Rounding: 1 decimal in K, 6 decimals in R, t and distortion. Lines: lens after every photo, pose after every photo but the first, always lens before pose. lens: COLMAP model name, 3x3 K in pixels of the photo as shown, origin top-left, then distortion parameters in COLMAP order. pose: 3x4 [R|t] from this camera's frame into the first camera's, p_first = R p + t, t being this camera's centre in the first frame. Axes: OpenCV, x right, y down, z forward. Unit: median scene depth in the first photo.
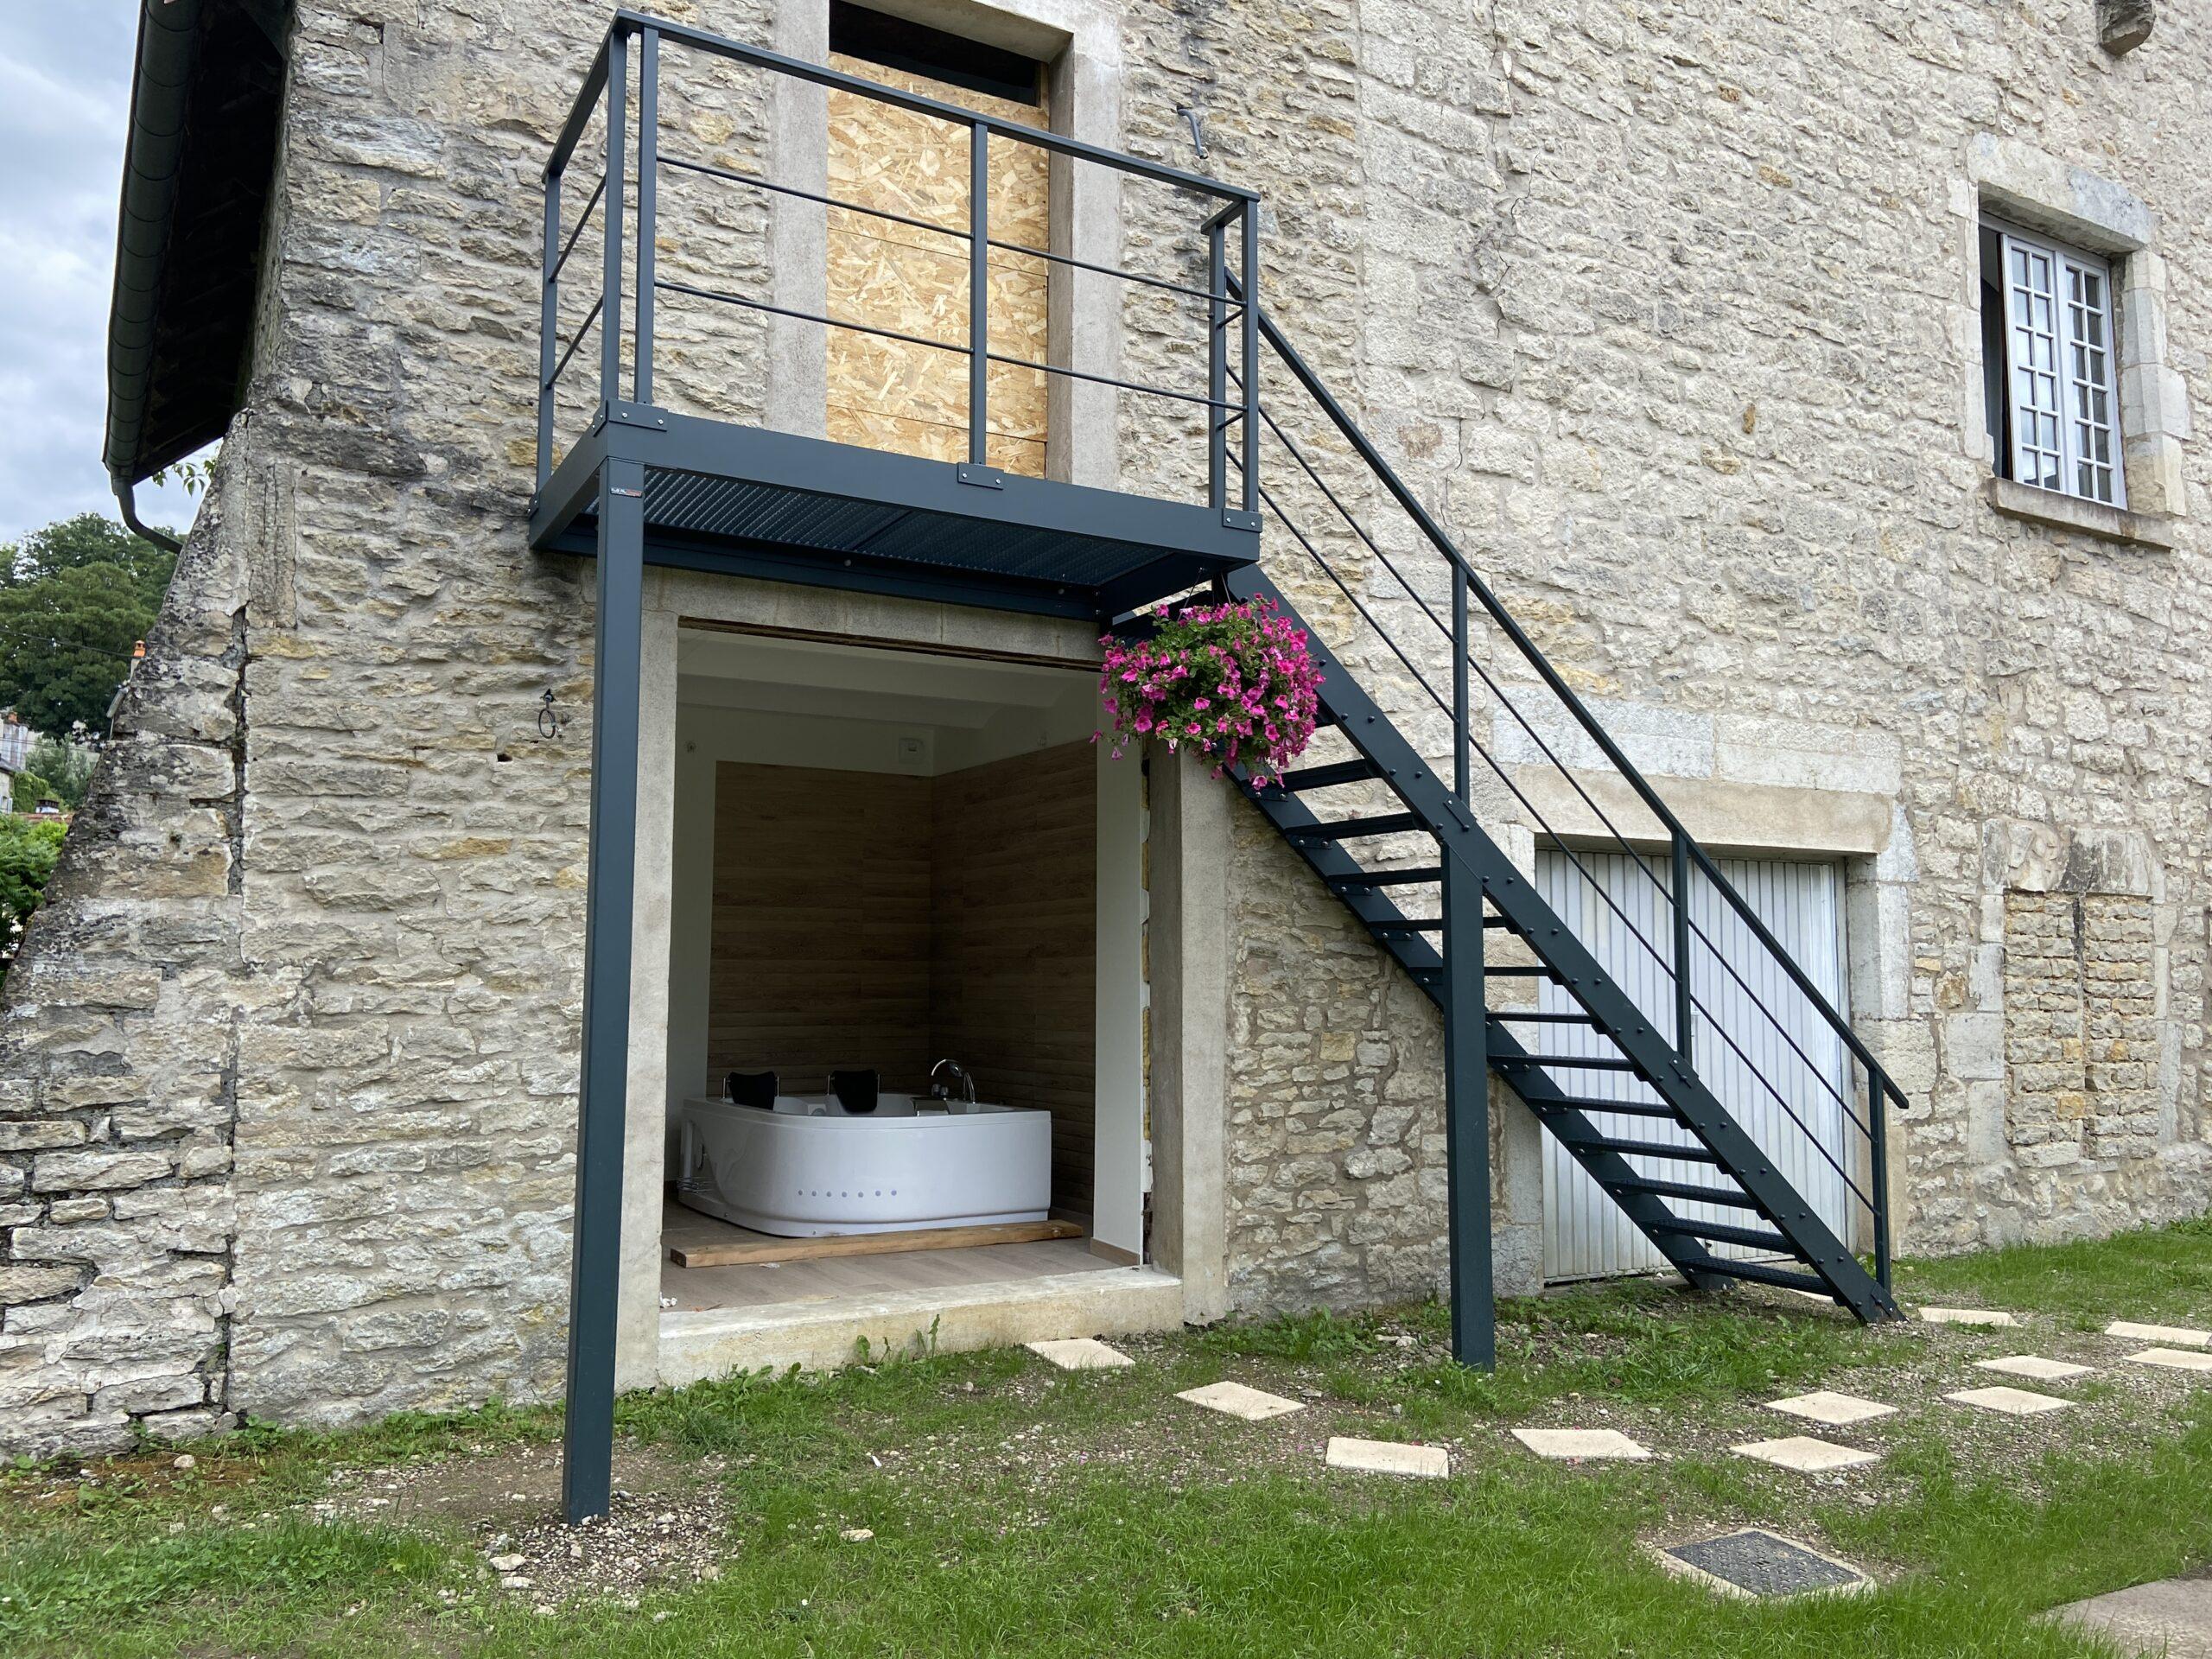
lens RADIAL K [[1655.0, 0, 1102.8], [0, 1655.0, 816.8], [0, 0, 1]] dist [0.125579, -0.163075]
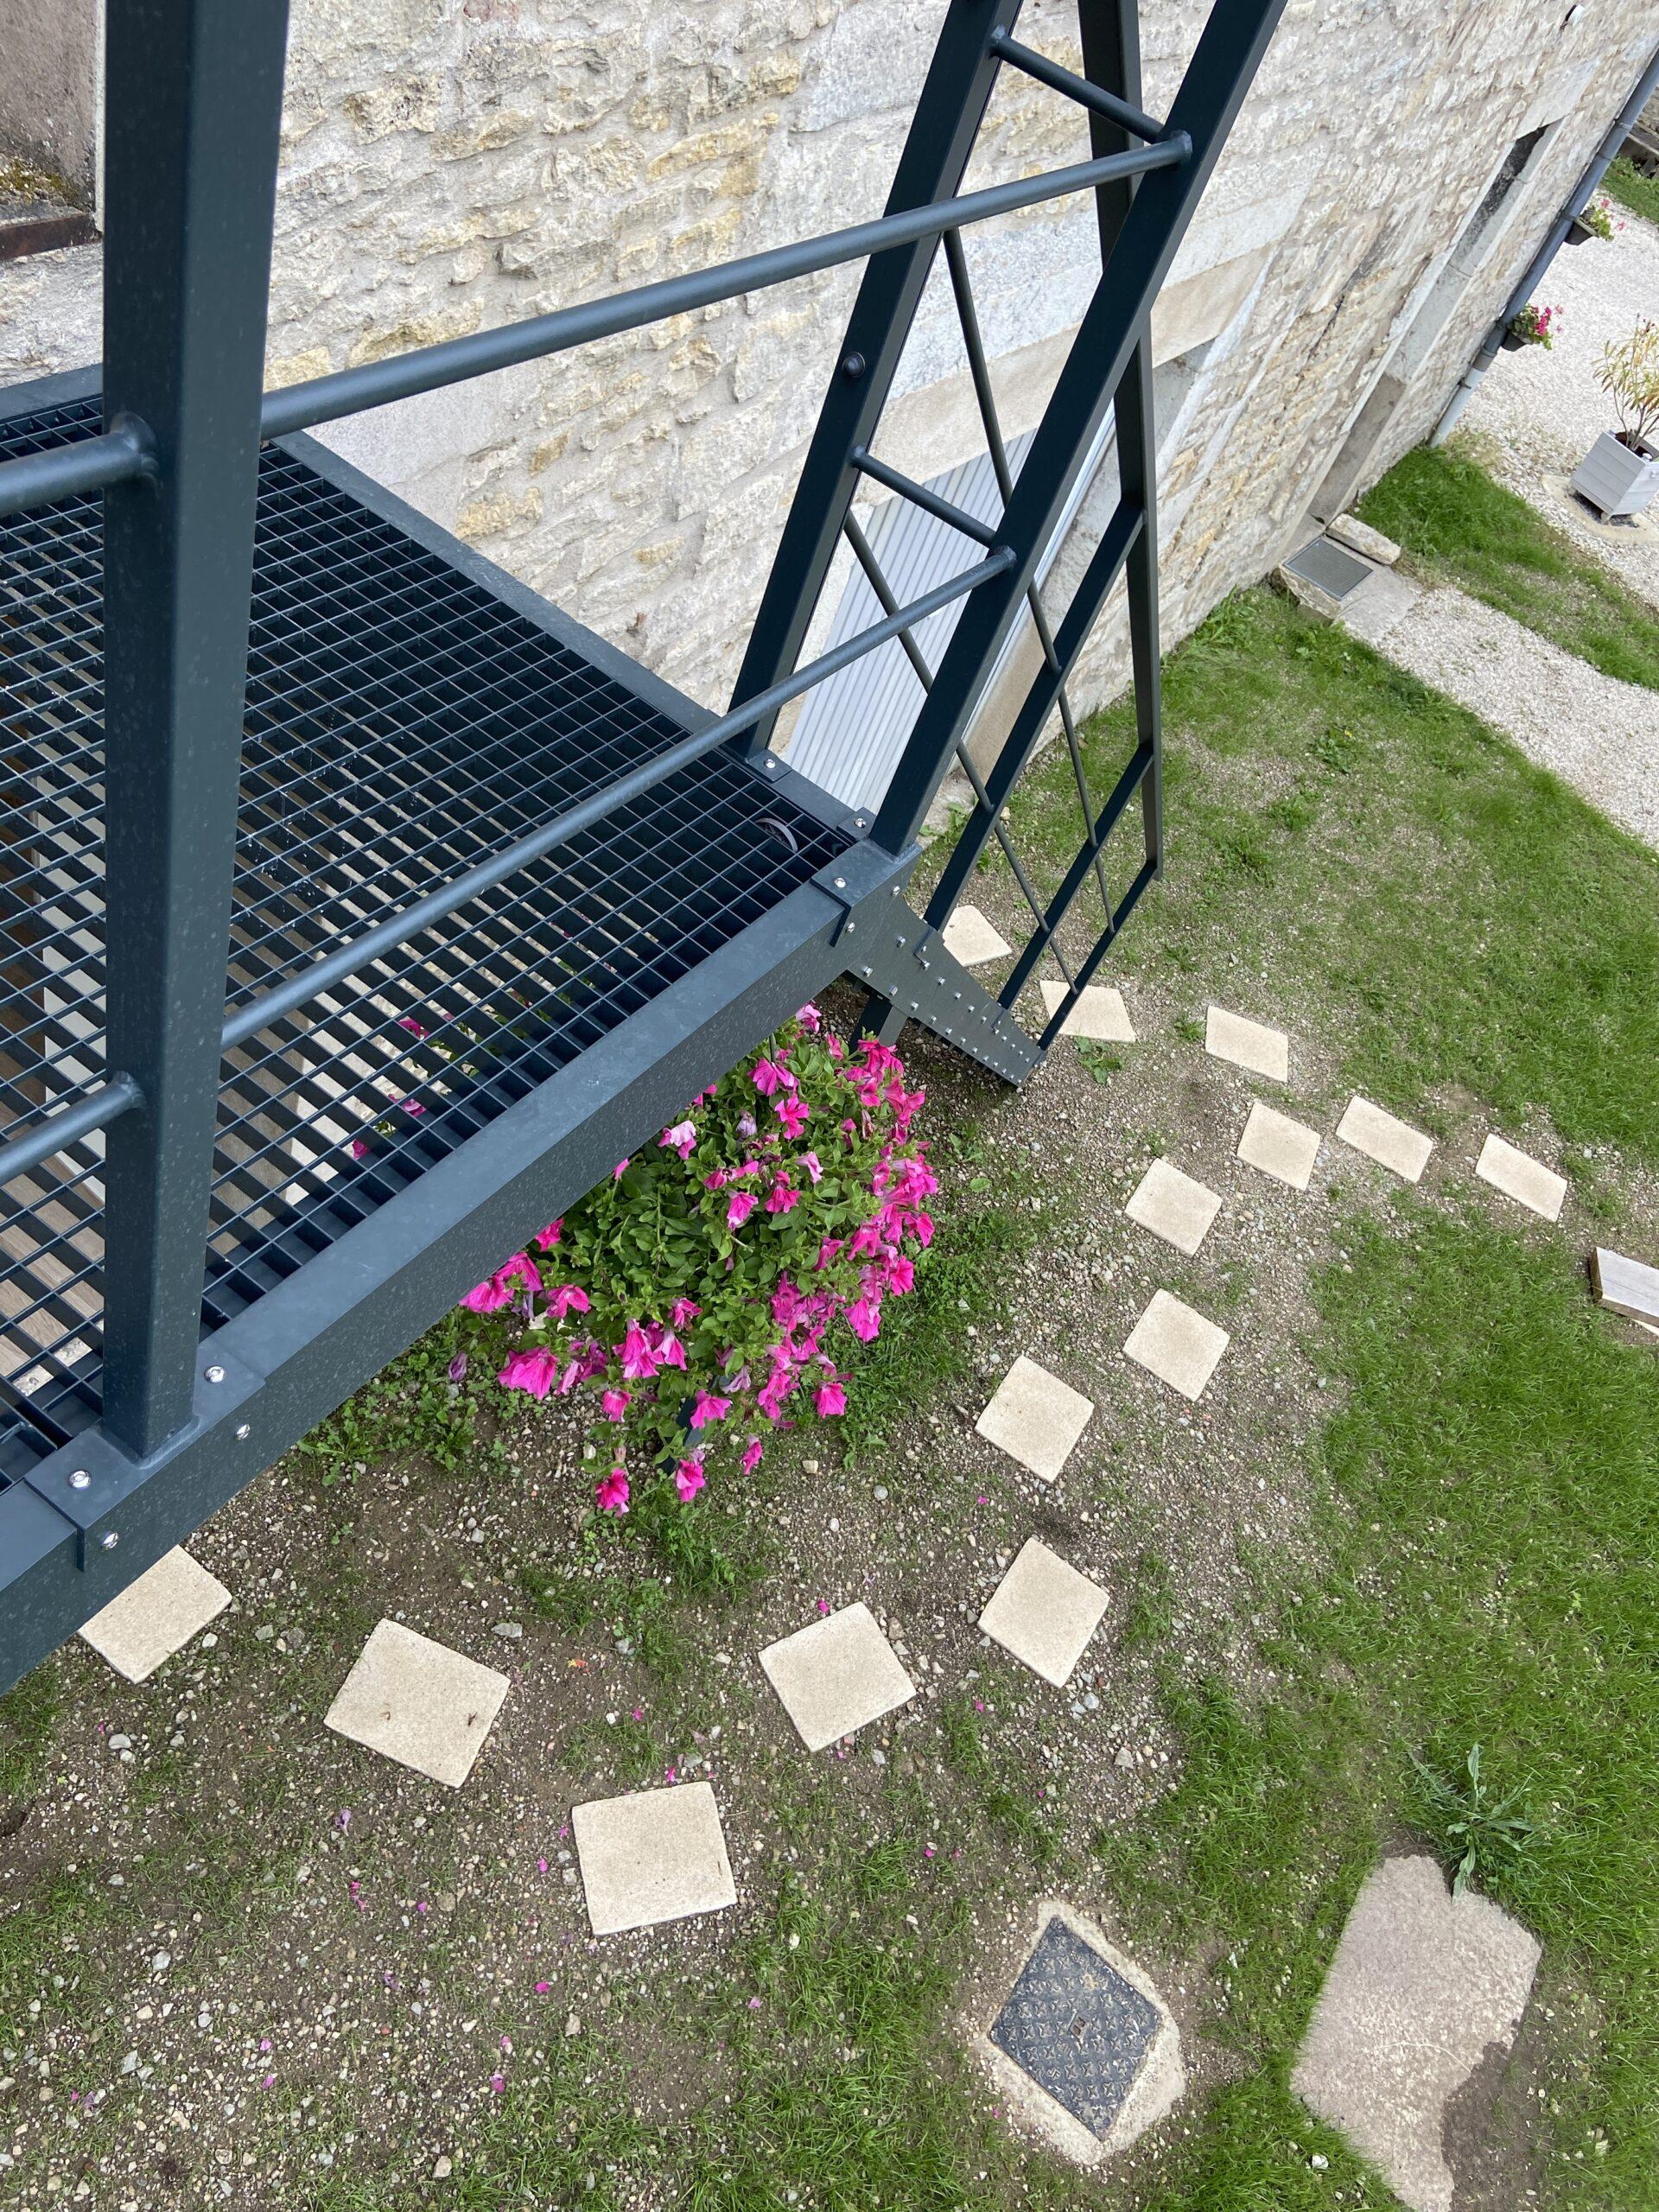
lens RADIAL K [[1669.4, 0, 833.2], [0, 1669.4, 1099.1], [0, 0, 1]] dist [0.128473, -0.170489]
pose [[0.844054, -0.160480, 0.511683, -0.079572], [-0.343024, 0.571857, 0.745194, -0.320255], [-0.412198, -0.804503, 0.427630, 0.665542]]
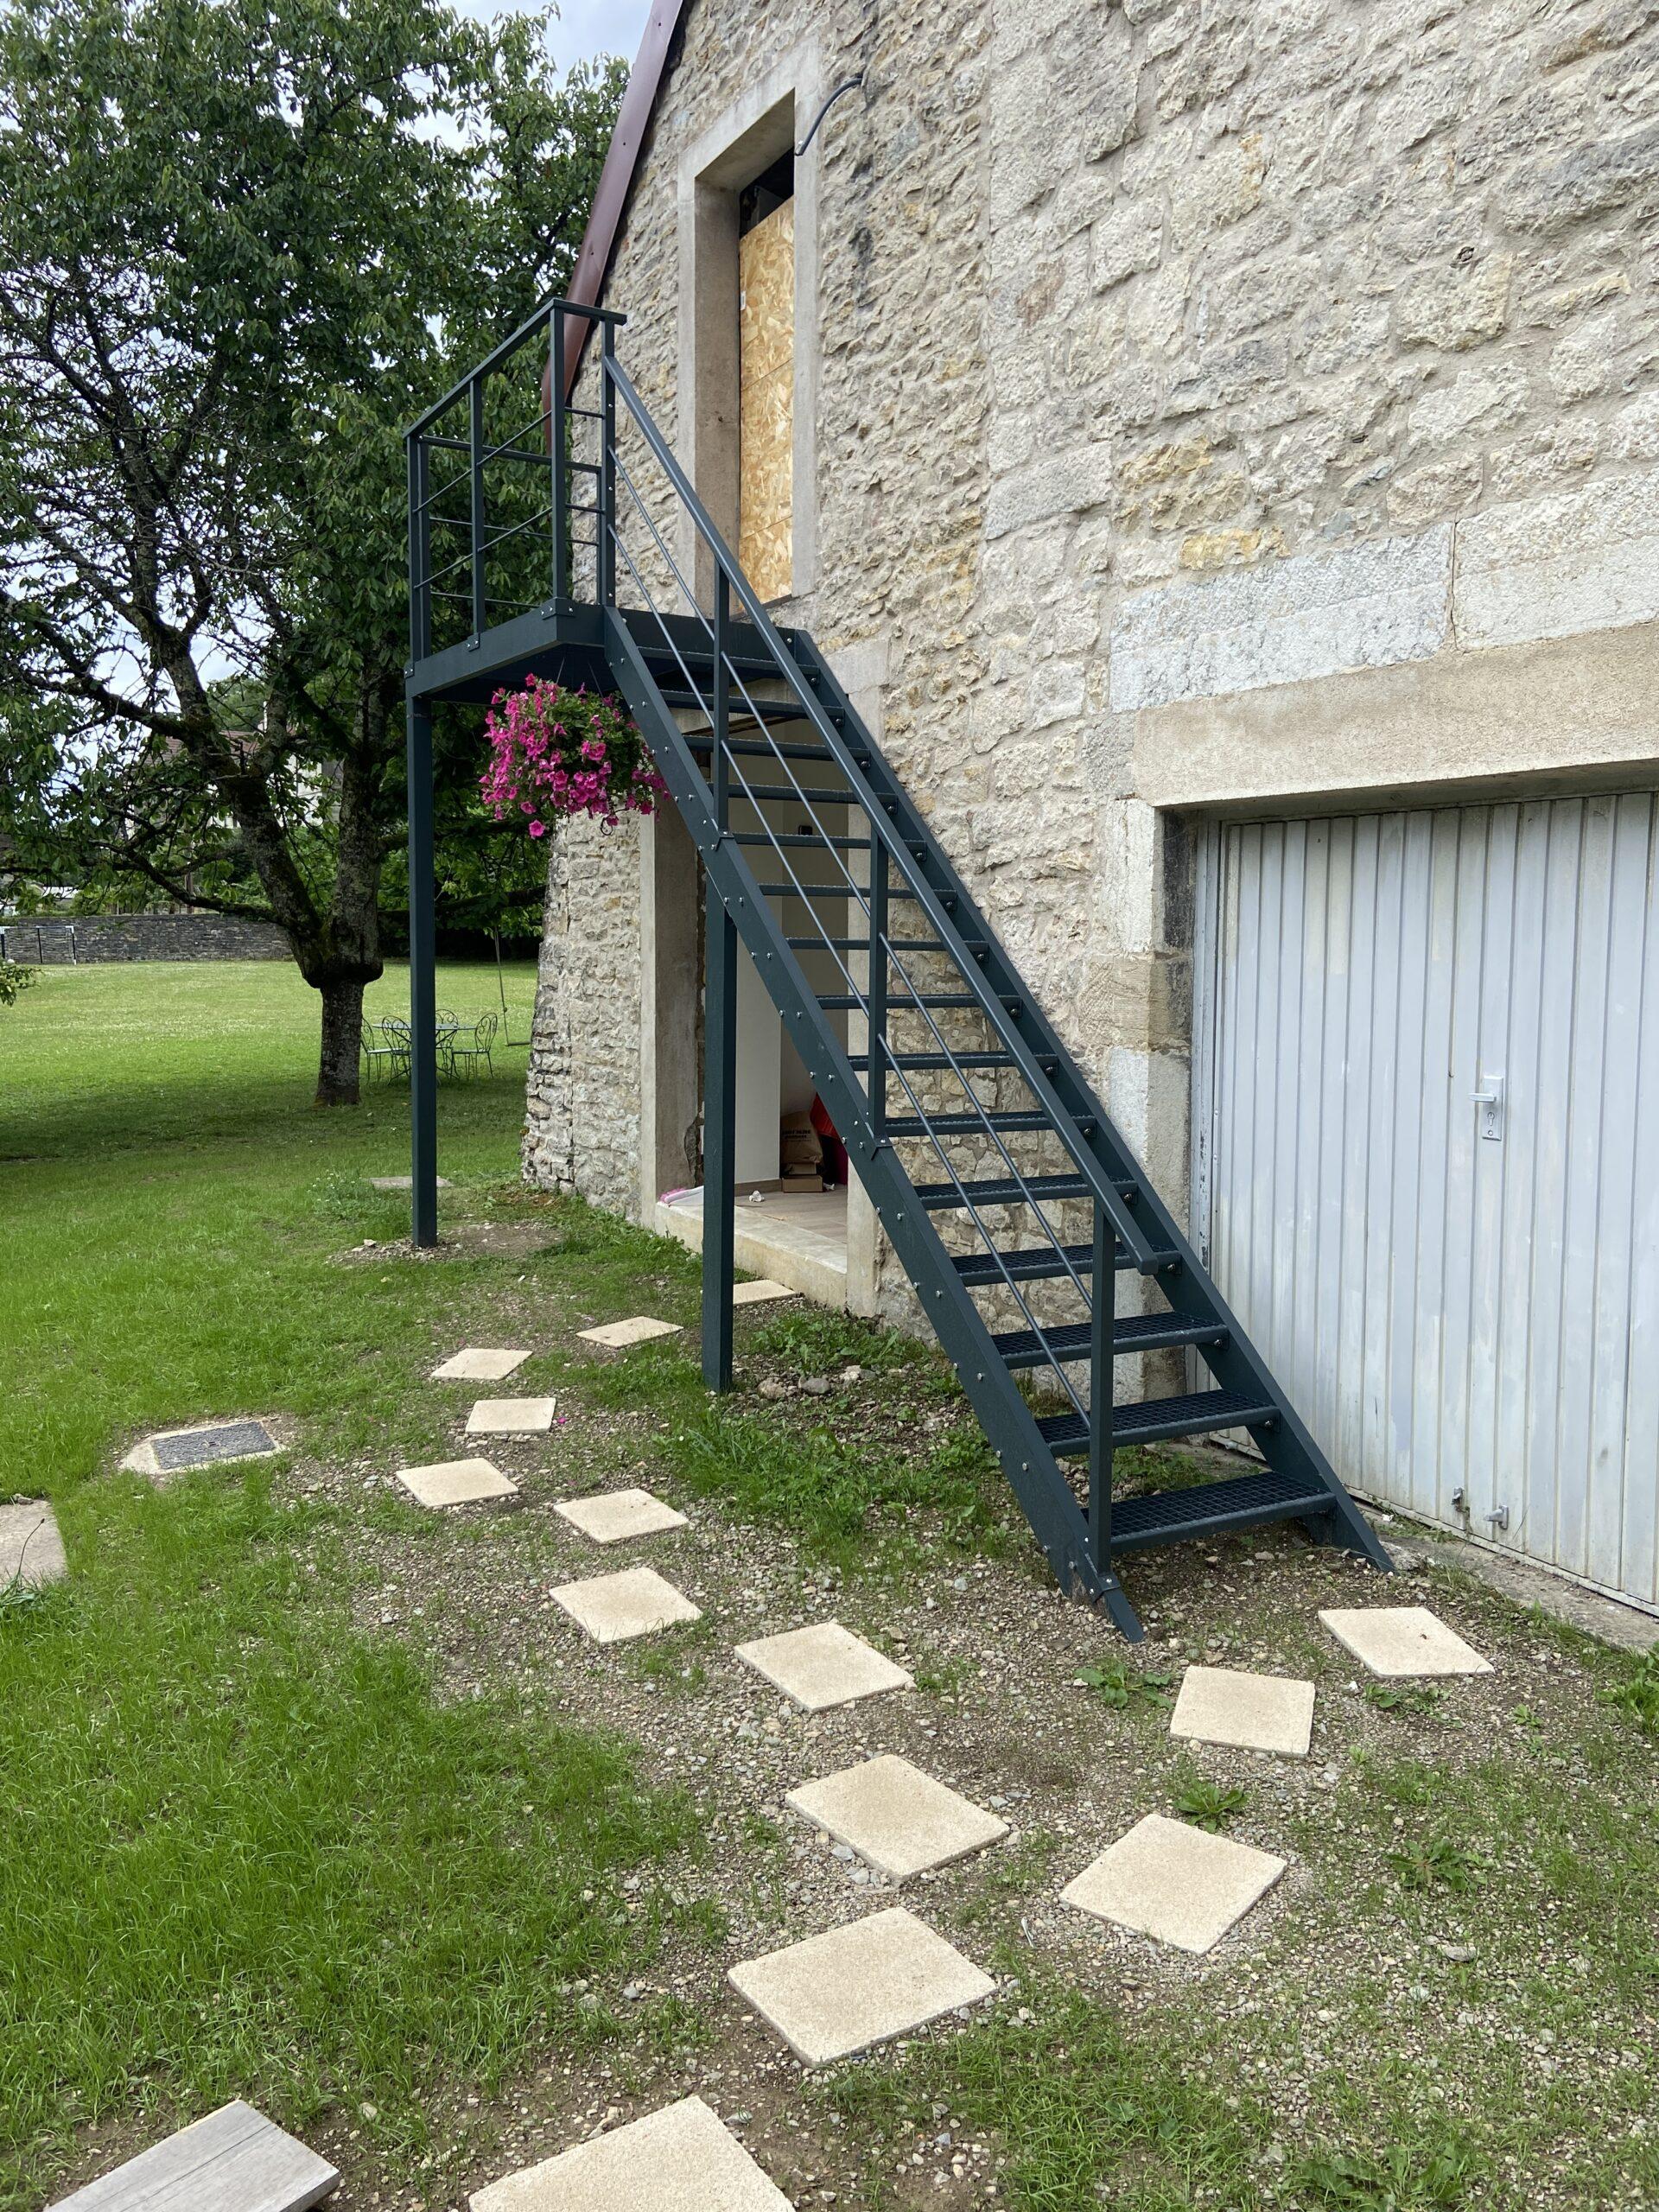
lens RADIAL K [[1664.5, 0, 854.2], [0, 1664.5, 1079.3], [0, 0, 1]] dist [0.127224, -0.166750]
pose [[0.018930, 0.084335, -0.996258, 1.053503], [0.086579, 0.992555, 0.085667, 0.056228], [0.996065, -0.087877, 0.011487, 0.941124]]
